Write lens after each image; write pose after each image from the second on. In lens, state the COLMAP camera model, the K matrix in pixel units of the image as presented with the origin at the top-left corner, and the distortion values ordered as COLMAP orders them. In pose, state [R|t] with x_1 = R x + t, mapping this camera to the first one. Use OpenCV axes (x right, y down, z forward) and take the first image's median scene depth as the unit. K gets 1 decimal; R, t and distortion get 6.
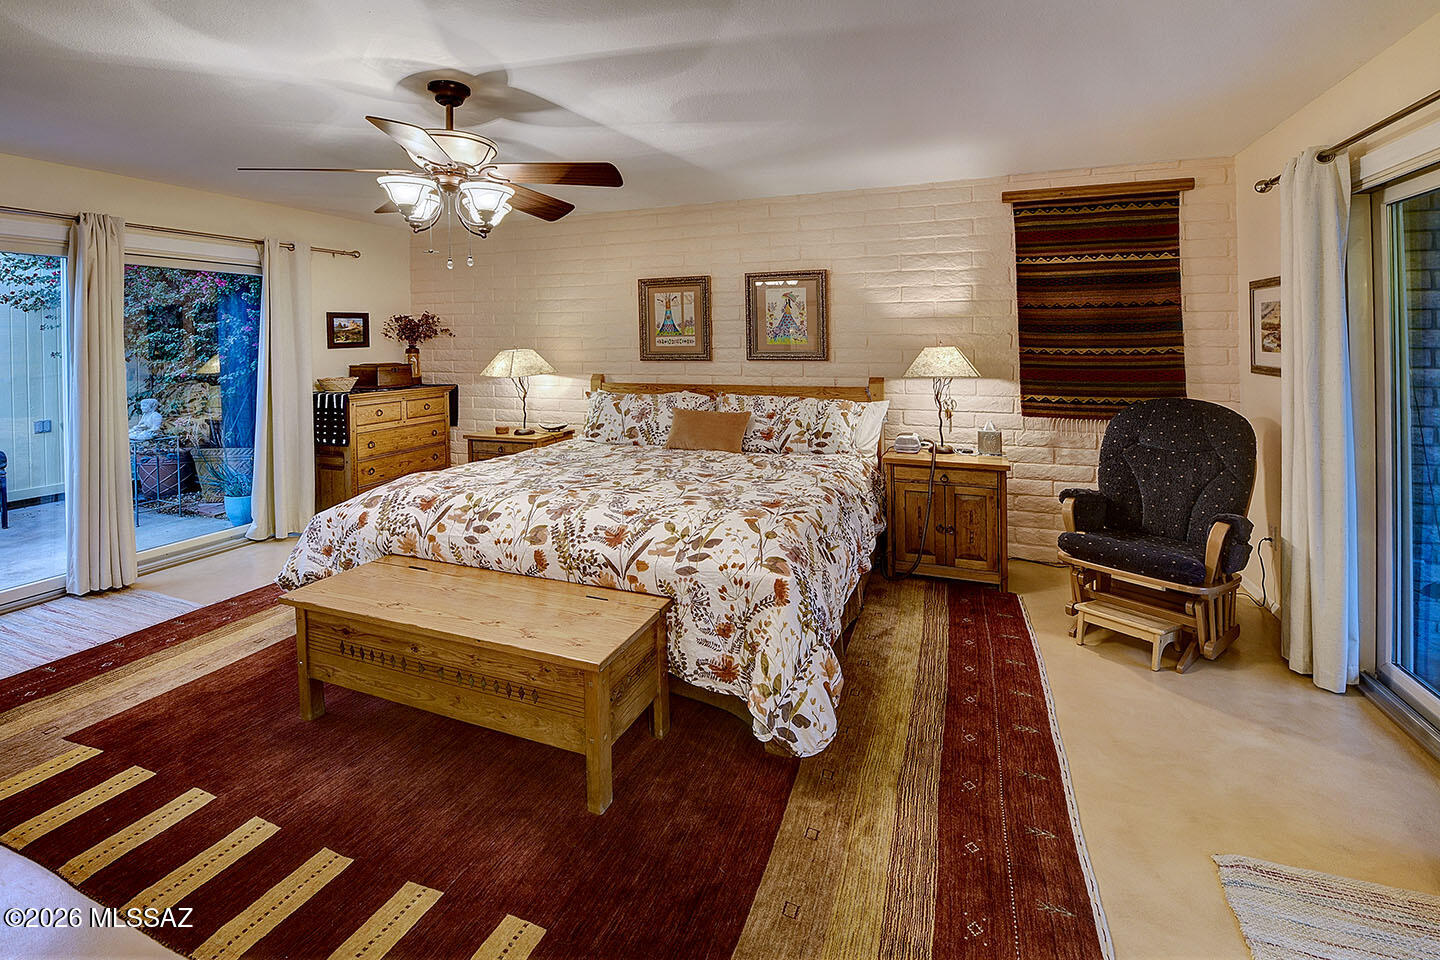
lens RADIAL K [[651.7, 0, 696.4], [0, 651.7, 377.0], [0, 0, 1]] dist [-0.020137, -0.000803]
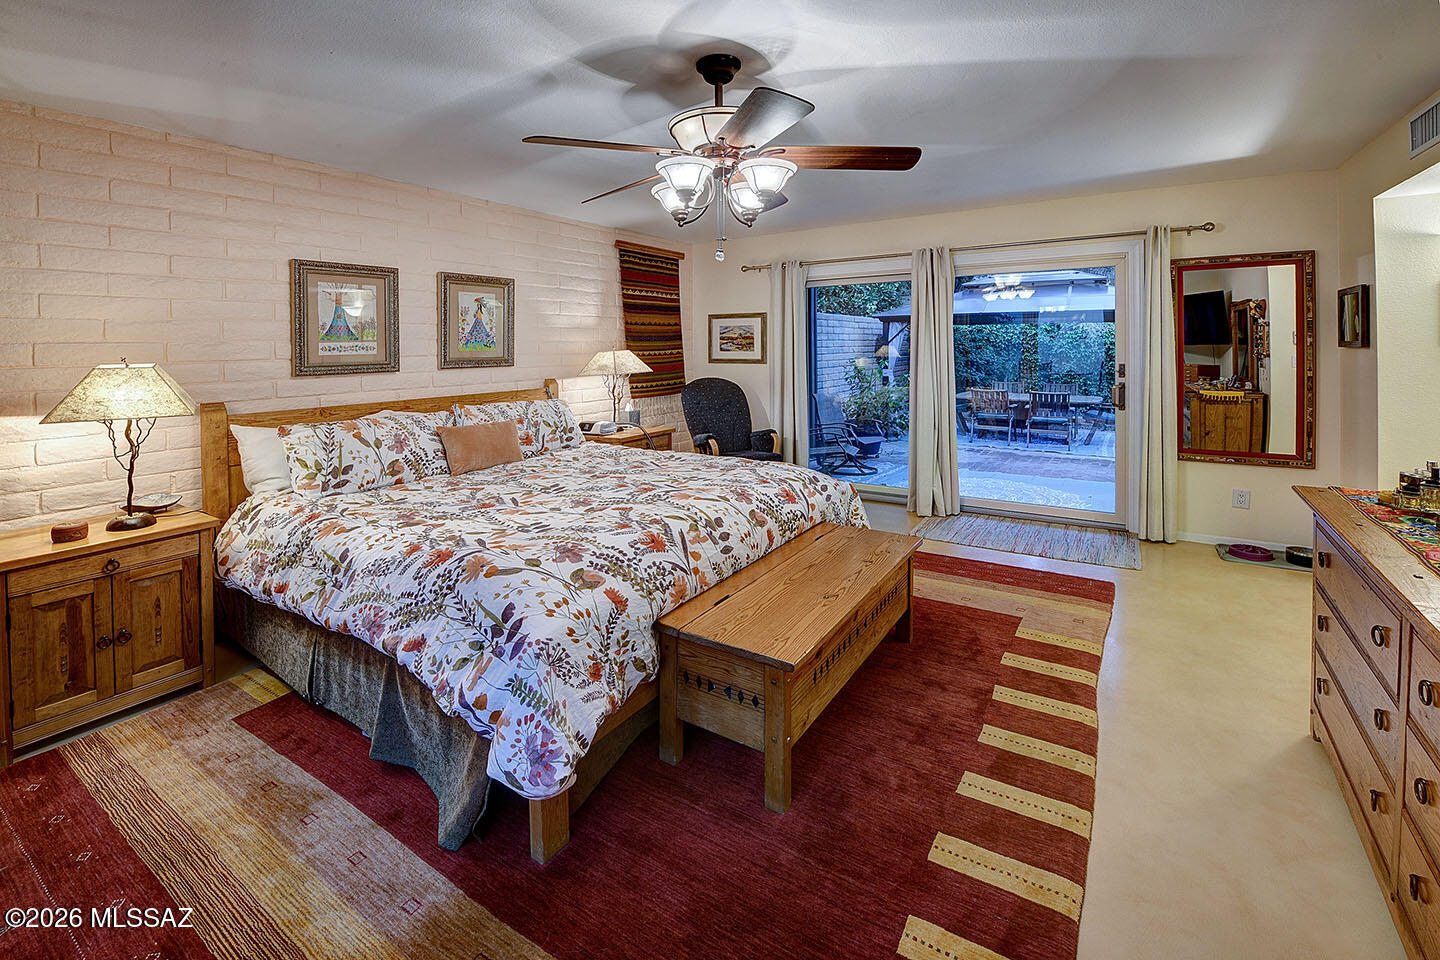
lens RADIAL K [[651.7, 0, 696.4], [0, 651.7, 377.0], [0, 0, 1]] dist [-0.020137, -0.000803]
pose [[0.186804, -0.043182, 0.981448, -0.809501], [0.065373, 0.997365, 0.031439, -0.021896], [-0.980220, 0.058287, 0.189135, 0.536286]]
